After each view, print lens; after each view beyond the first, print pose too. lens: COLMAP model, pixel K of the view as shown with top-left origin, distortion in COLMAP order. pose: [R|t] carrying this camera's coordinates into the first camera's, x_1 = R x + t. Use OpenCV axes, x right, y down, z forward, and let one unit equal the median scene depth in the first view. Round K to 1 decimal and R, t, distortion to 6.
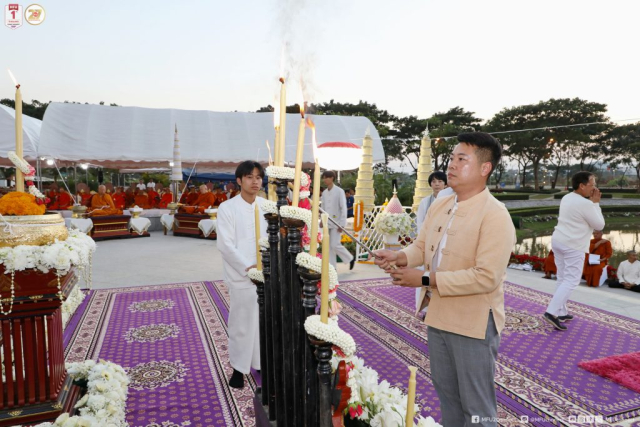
lens RADIAL K [[436.4, 0, 324.6], [0, 436.4, 212.0], [0, 0, 1]] dist [0.009824, 0.000663]
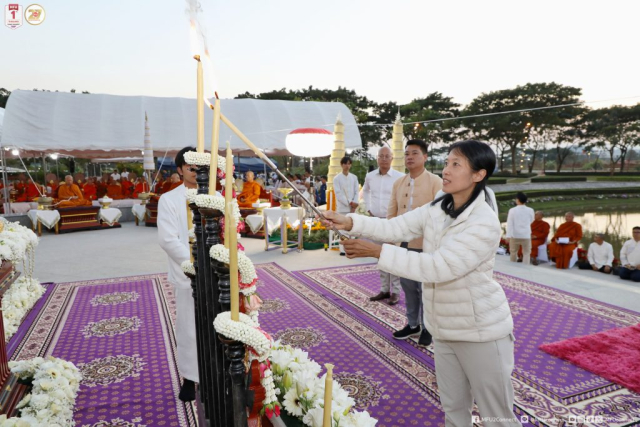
lens RADIAL K [[436.2, 0, 321.5], [0, 436.2, 213.7], [0, 0, 1]] dist [0.010844, 0.002663]
pose [[0.999252, -0.017047, 0.034720, 0.002872], [0.015879, 0.999308, 0.033638, -0.000009], [-0.035270, -0.033062, 0.998831, 0.001350]]
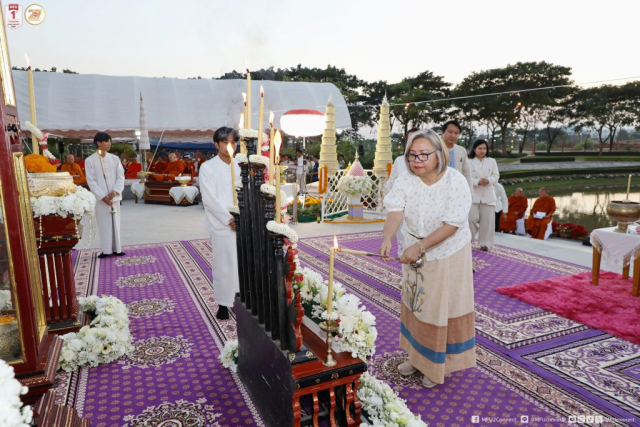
lens RADIAL K [[445.1, 0, 320.7], [0, 445.1, 211.0], [0, 0, 1]] dist [0.008182, 0.001927]
pose [[0.998131, -0.023674, 0.056333, 0.001199], [0.019821, 0.997489, 0.067995, 0.001750], [-0.057801, -0.066752, 0.996094, -0.012424]]
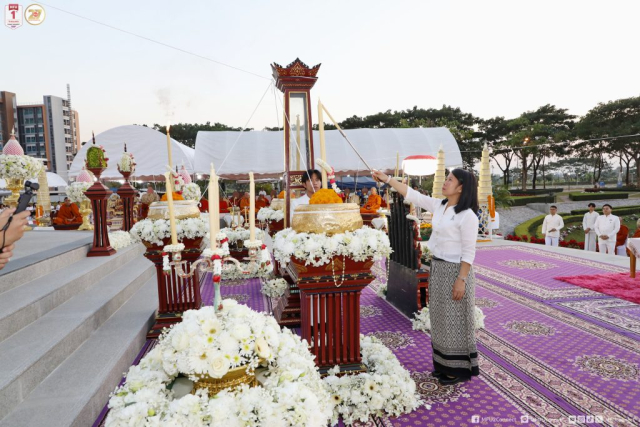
lens RADIAL K [[432.9, 0, 324.3], [0, 432.9, 214.0], [0, 0, 1]] dist [0.007110, 0.001137]
pose [[0.980992, -0.017526, -0.193254, -0.000289], [0.015890, 0.999824, -0.010014, 0.004879], [0.193395, 0.006753, 0.981098, -0.056051]]
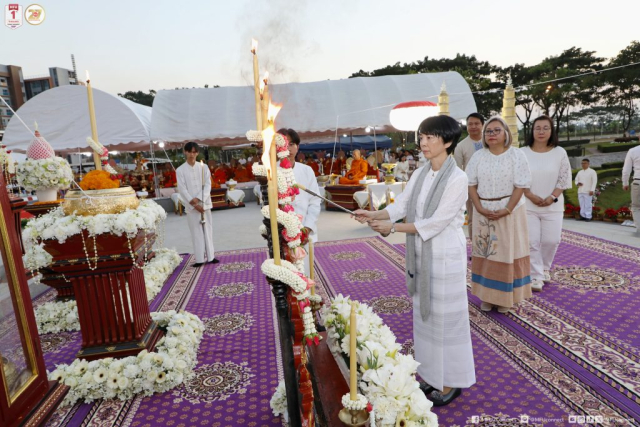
lens RADIAL K [[436.1, 0, 323.1], [0, 436.1, 212.3], [0, 0, 1]] dist [0.008807, 0.001410]
pose [[0.972137, -0.038864, -0.231170, 0.007143], [0.056579, 0.995906, 0.070499, 0.000786], [0.227484, -0.081614, 0.970356, -0.001364]]
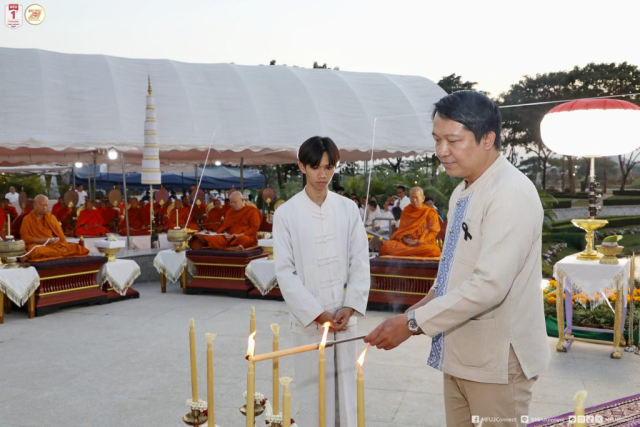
lens RADIAL K [[645.5, 0, 334.6], [0, 645.5, 216.0], [0, 0, 1]] dist [0.004030, 0.022545]
pose [[0.988682, -0.020961, 0.148553, -0.054458], [0.024271, 0.999495, -0.020502, -0.002893], [-0.148049, 0.023876, 0.988692, 0.046099]]
